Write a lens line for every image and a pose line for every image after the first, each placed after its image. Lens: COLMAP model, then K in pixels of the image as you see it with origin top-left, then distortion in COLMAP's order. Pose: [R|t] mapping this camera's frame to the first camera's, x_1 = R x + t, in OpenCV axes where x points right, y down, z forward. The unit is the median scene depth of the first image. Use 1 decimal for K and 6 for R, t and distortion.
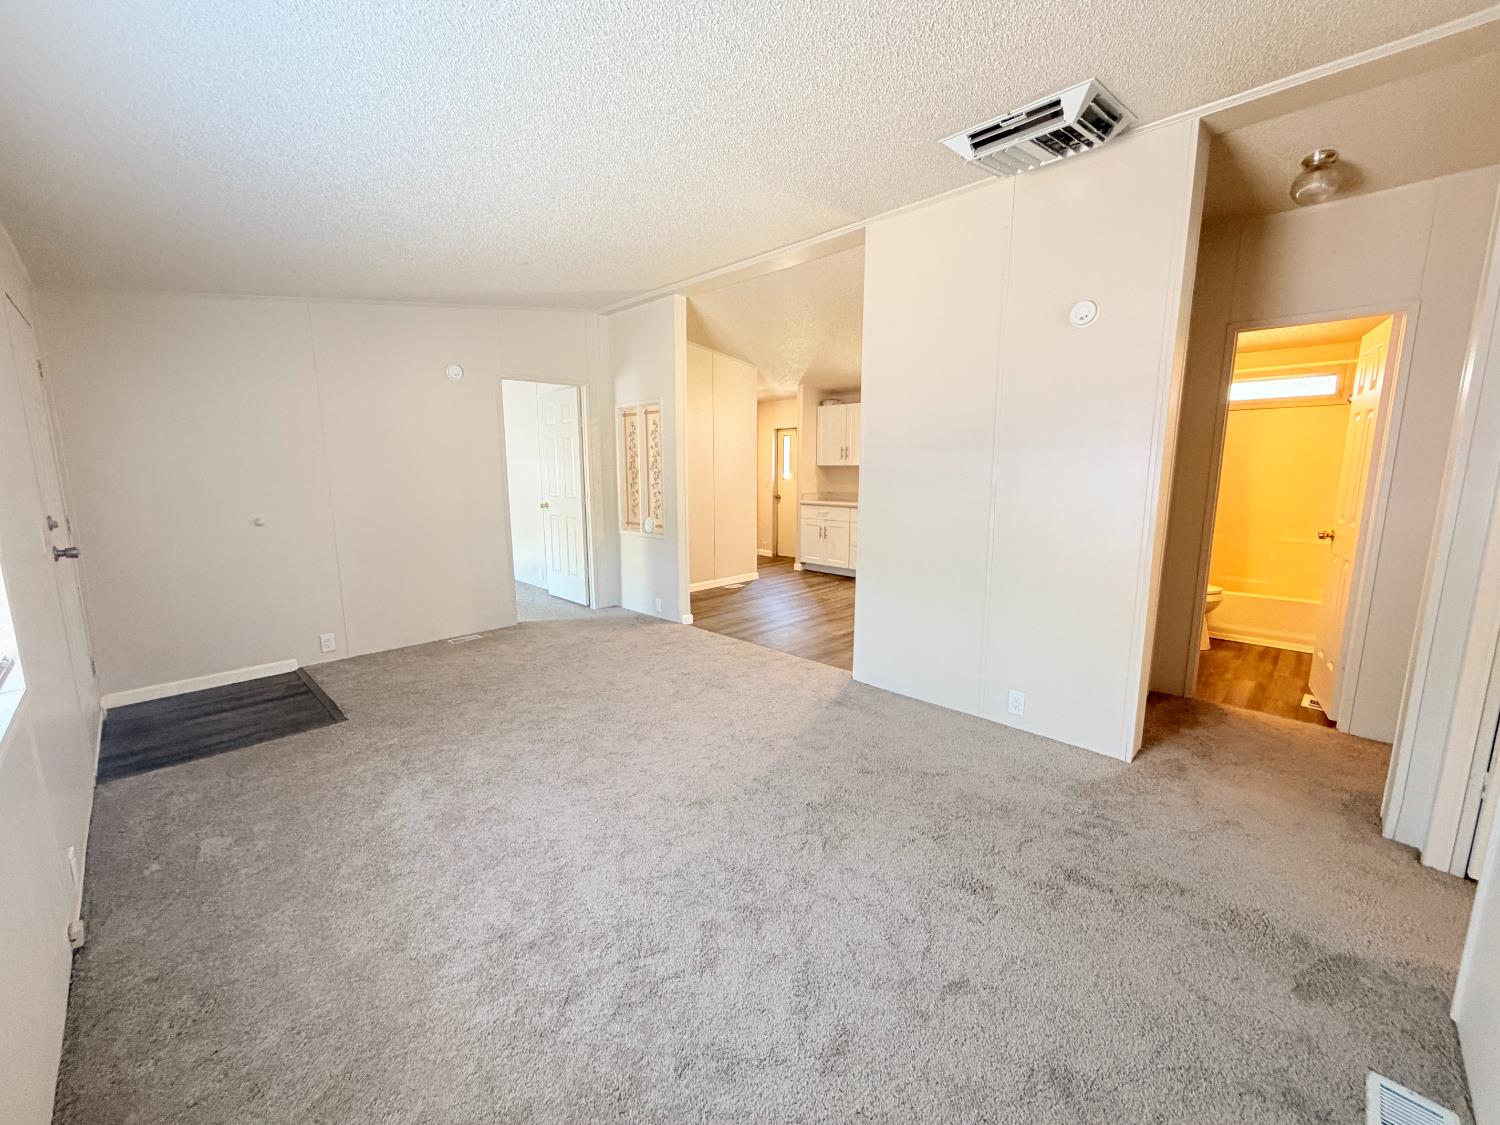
lens RADIAL K [[600.2, 0, 755.9], [0, 600.2, 566.3], [0, 0, 1]] dist [-0.000964, 0.000815]
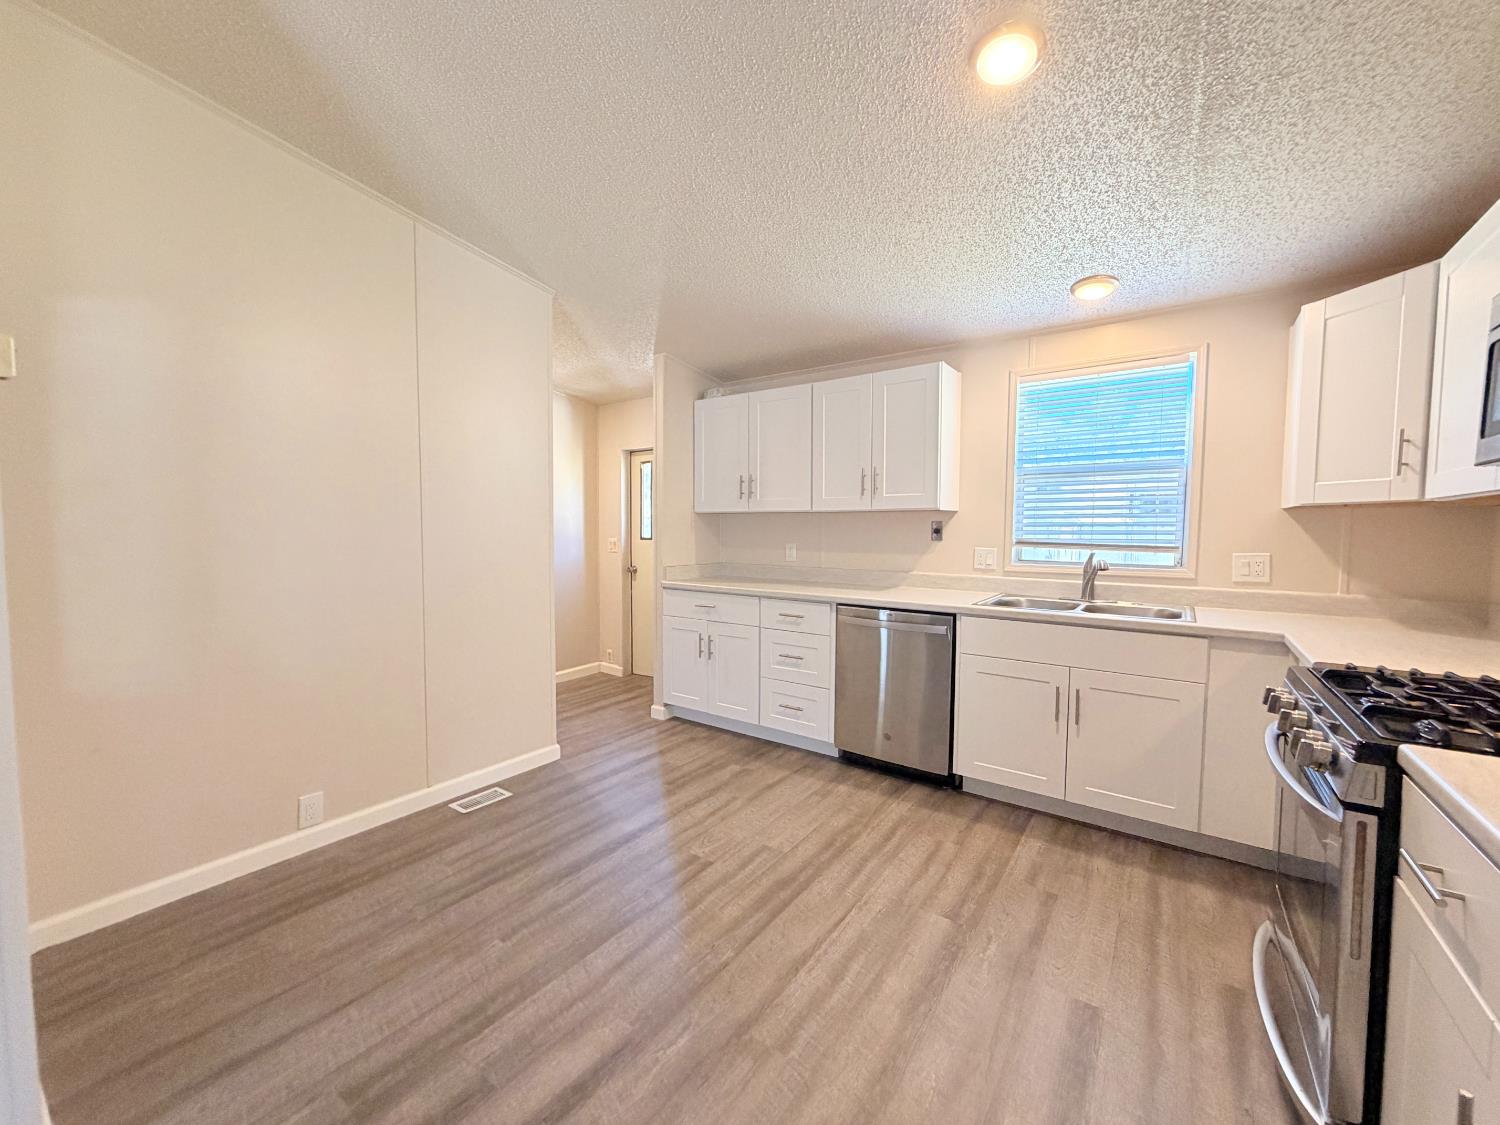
lens RADIAL K [[600.2, 0, 746.8], [0, 600.2, 558.4], [0, 0, 1]] dist [-0.000964, 0.000815]
pose [[0.990405, -0.001742, 0.138182, 0.076083], [0.017197, 0.993701, -0.110736, -0.071578], [-0.137118, 0.112050, 0.984197, 0.495922]]
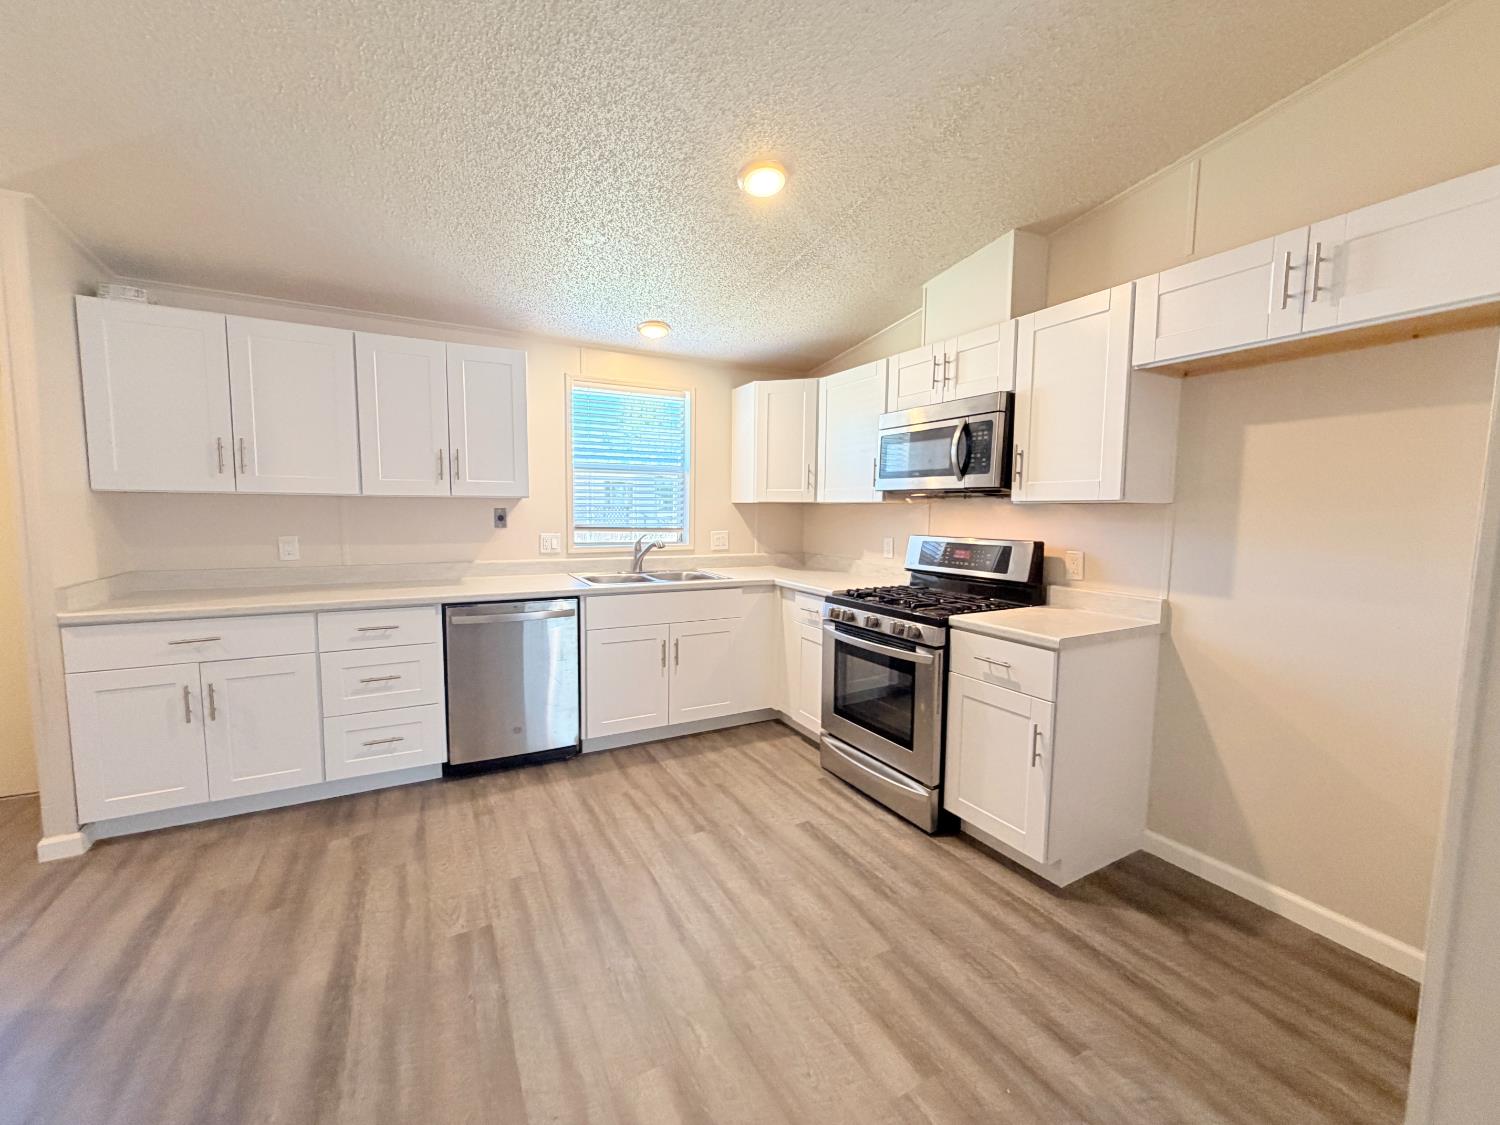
lens RADIAL K [[600.2, 0, 743.7], [0, 600.2, 556.5], [0, 0, 1]] dist [-0.000964, 0.000815]
pose [[0.308928, -0.074332, 0.948176, -0.089836], [0.143507, 0.989170, 0.030789, -0.098669], [-0.940196, 0.126558, 0.316249, 0.608806]]
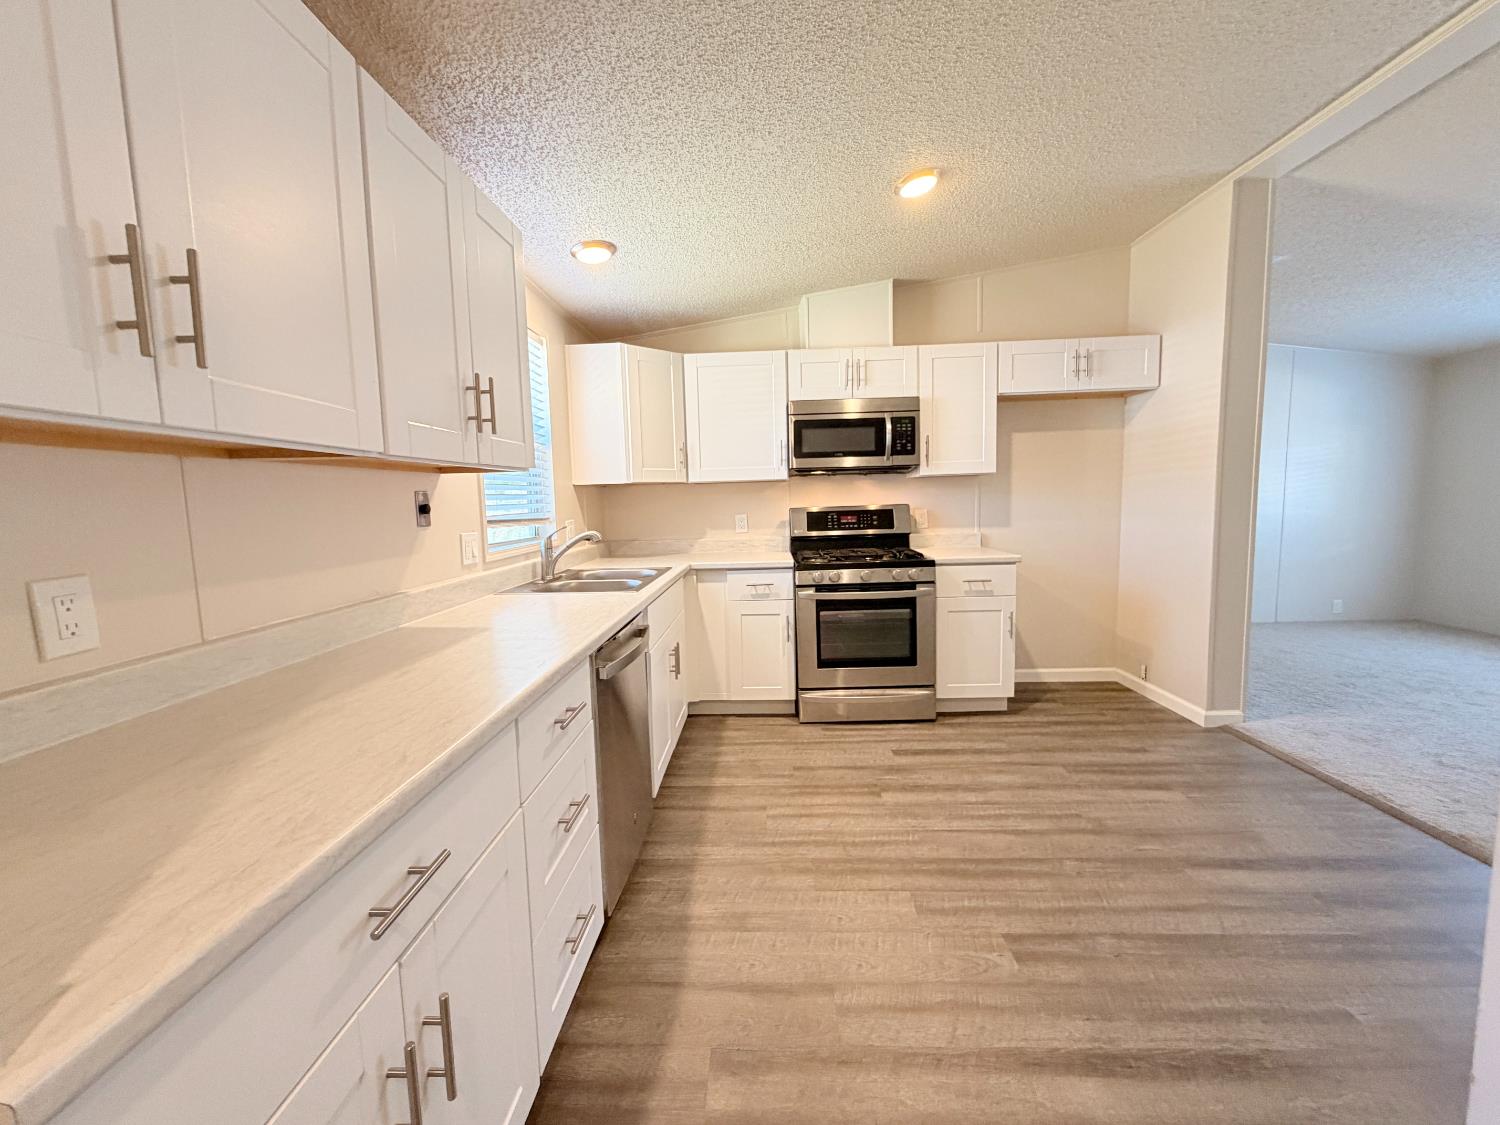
lens RADIAL K [[600.2, 0, 746.4], [0, 600.2, 553.7], [0, 0, 1]] dist [-0.000964, 0.000815]
pose [[-0.660777, -0.051438, 0.748817, 0.004342], [0.148454, 0.968985, 0.197561, -0.150379], [-0.735754, 0.241709, -0.632647, 0.979098]]
